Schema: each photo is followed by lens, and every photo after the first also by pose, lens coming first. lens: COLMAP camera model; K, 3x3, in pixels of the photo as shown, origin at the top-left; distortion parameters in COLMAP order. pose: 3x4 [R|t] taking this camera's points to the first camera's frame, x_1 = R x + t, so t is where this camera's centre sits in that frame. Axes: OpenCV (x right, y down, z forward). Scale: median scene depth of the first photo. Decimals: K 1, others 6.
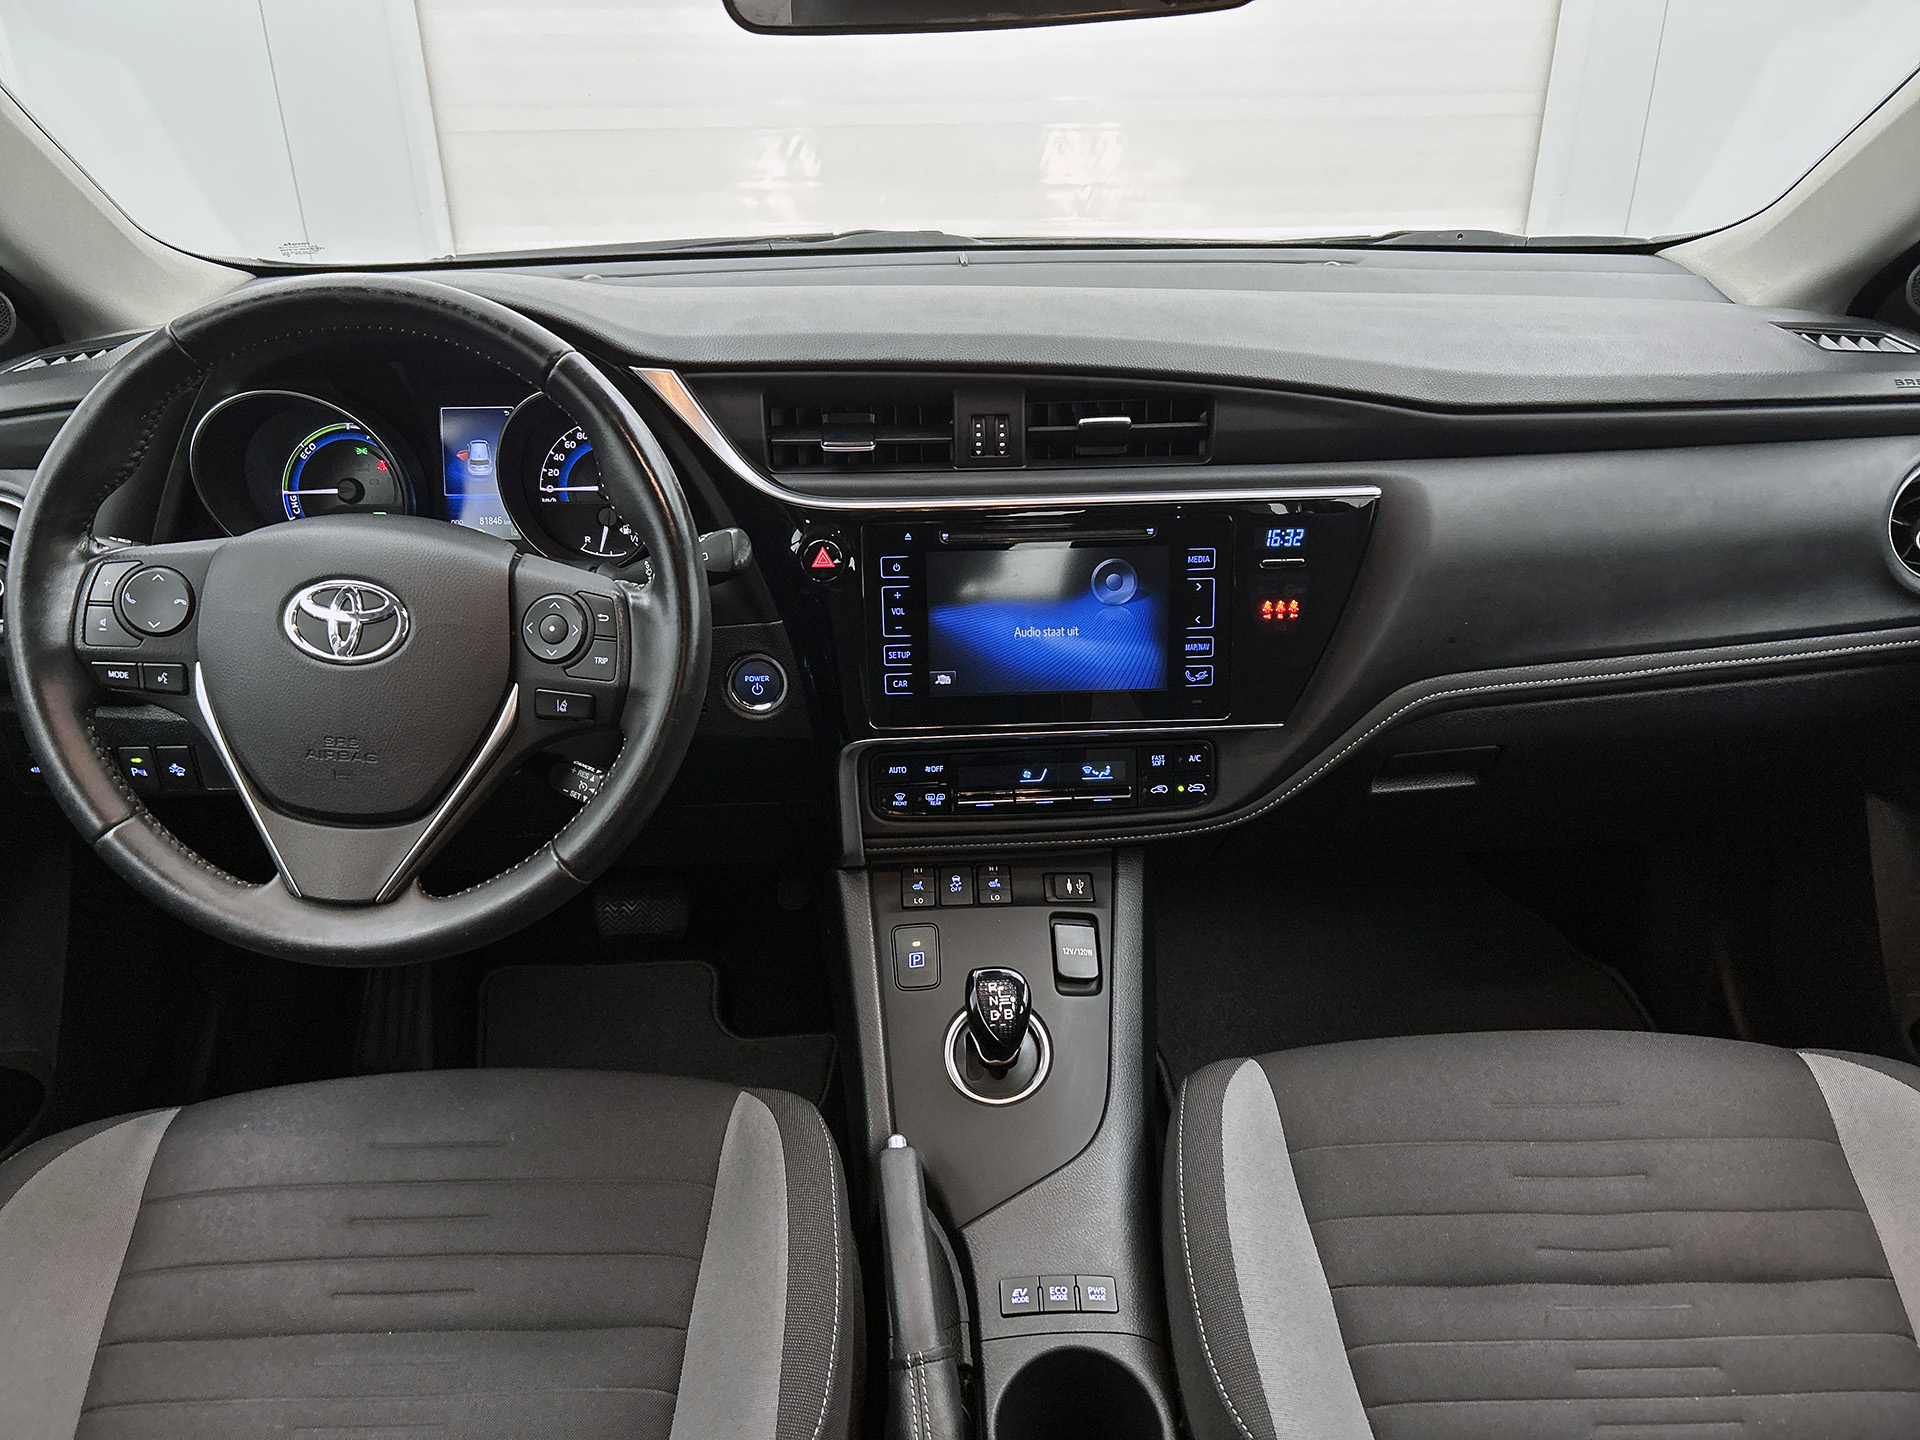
lens RADIAL K [[1465.4, 0, 961.2], [0, 1465.4, 724.9], [0, 0, 1]] dist [0.042048, -0.054478]
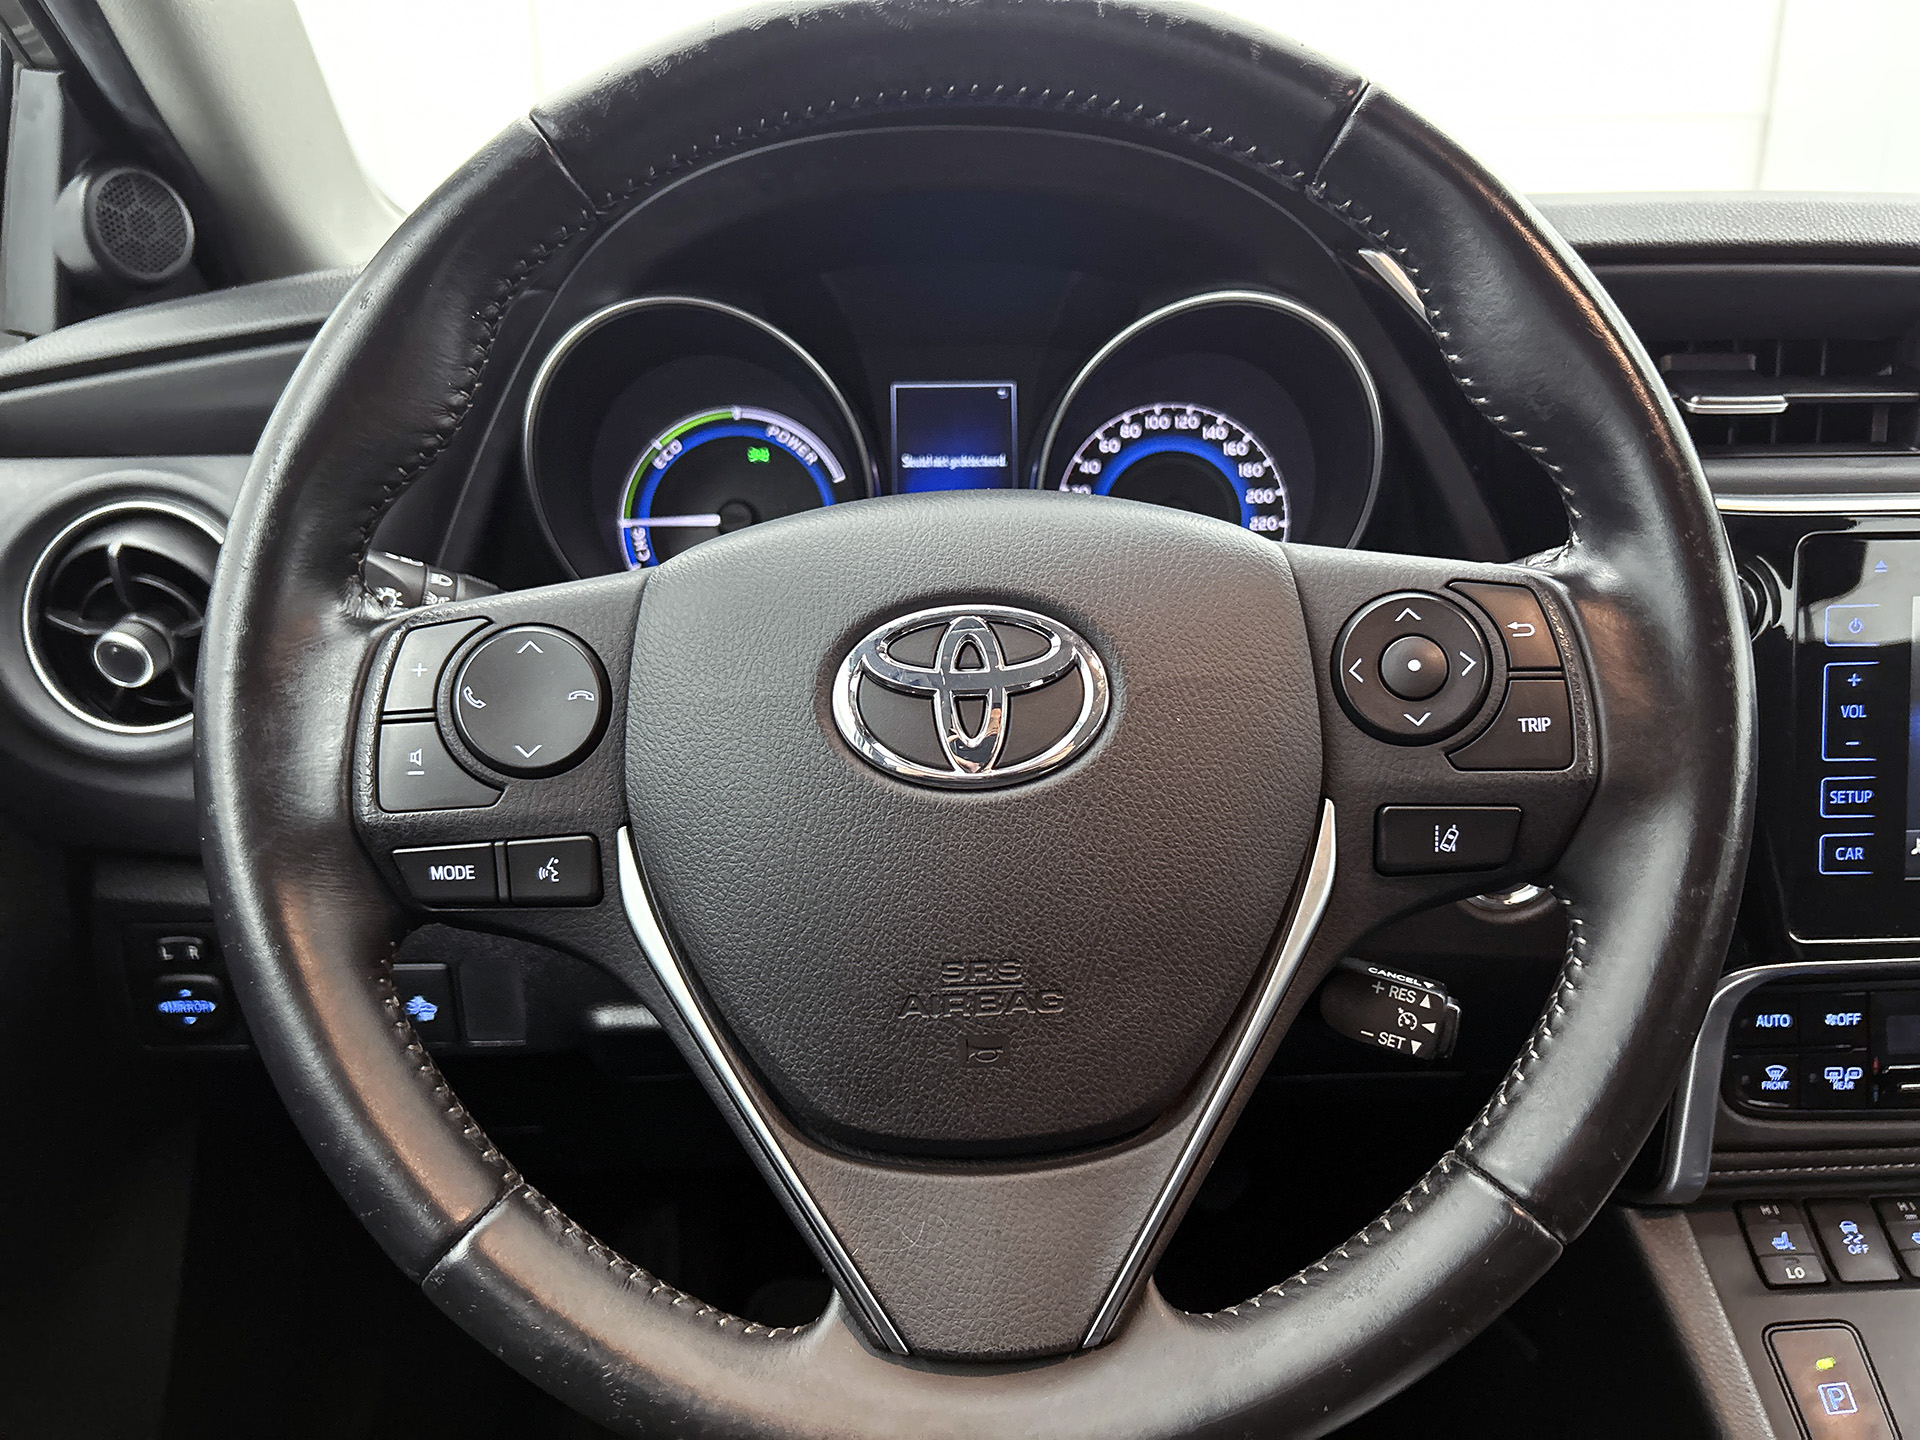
lens RADIAL K [[1465.4, 0, 977.3], [0, 1465.4, 710.7], [0, 0, 1]] dist [0.042048, -0.054478]
pose [[0.999901, 0.004359, -0.013359, -0.338593], [-0.006243, 0.989496, -0.144428, -0.000995], [0.012589, 0.144497, 0.989425, 0.475193]]
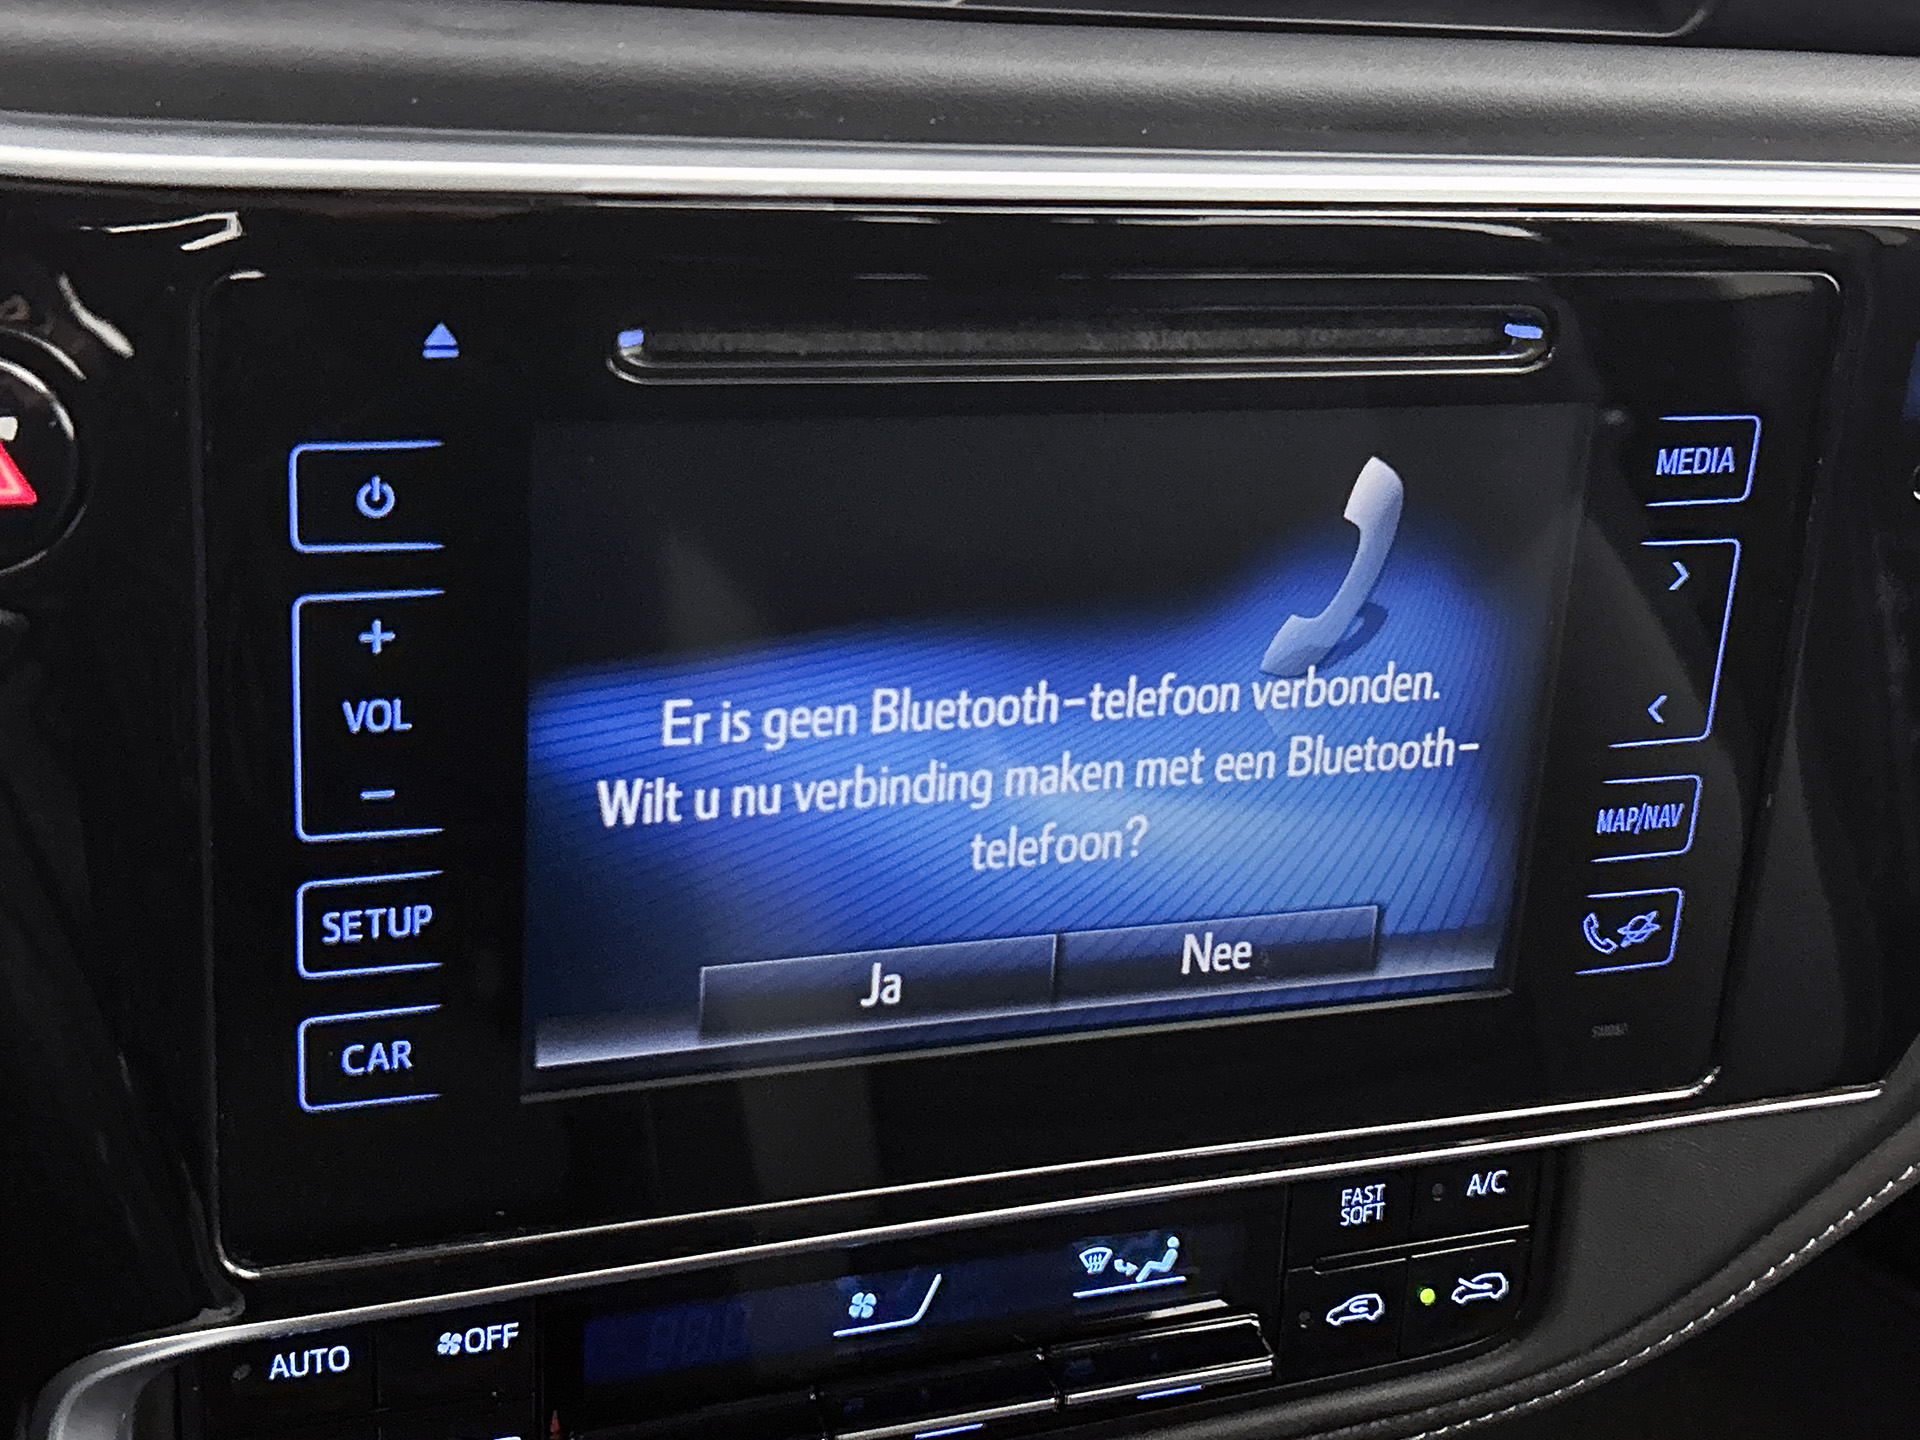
lens RADIAL K [[2658.4, 0, 974.4], [0, 2658.4, 707.9], [0, 0, 1]] dist [0.093771, 0.000000]
pose [[0.940364, -0.025840, 0.339188, -0.087734], [-0.012370, 0.993854, 0.110008, -0.117143], [-0.339946, -0.107643, 0.934264, 0.629228]]
